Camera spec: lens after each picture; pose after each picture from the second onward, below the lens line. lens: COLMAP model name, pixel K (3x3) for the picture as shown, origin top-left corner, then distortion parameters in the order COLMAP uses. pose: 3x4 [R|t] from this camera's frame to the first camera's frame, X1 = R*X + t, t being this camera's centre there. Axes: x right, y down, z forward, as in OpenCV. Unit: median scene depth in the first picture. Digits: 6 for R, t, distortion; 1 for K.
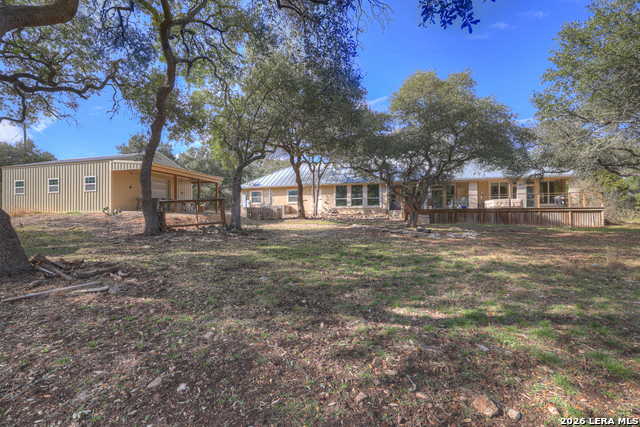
lens RADIAL K [[276.0, 0, 320.0], [0, 276.0, 213.5], [0, 0, 1]] dist [-0.048350, 0.017903]
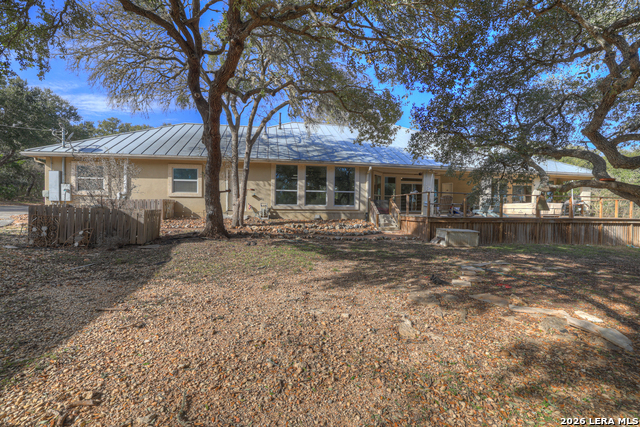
lens RADIAL K [[276.0, 0, 320.0], [0, 276.0, 213.5], [0, 0, 1]] dist [-0.048350, 0.017903]
pose [[0.910605, 0.011133, 0.413129, -0.104844], [-0.023503, 0.999414, 0.024872, -0.032058], [-0.412610, -0.032358, 0.910333, 0.652450]]
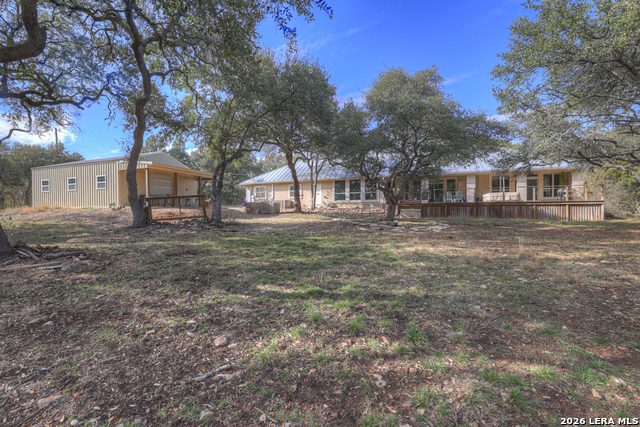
lens RADIAL K [[276.0, 0, 320.0], [0, 276.0, 213.5], [0, 0, 1]] dist [-0.048350, 0.017903]
pose [[0.996696, -0.001802, -0.081202, 0.113040], [0.003484, 0.999782, 0.020581, -0.000022], [0.081148, -0.020796, 0.996485, -0.036355]]
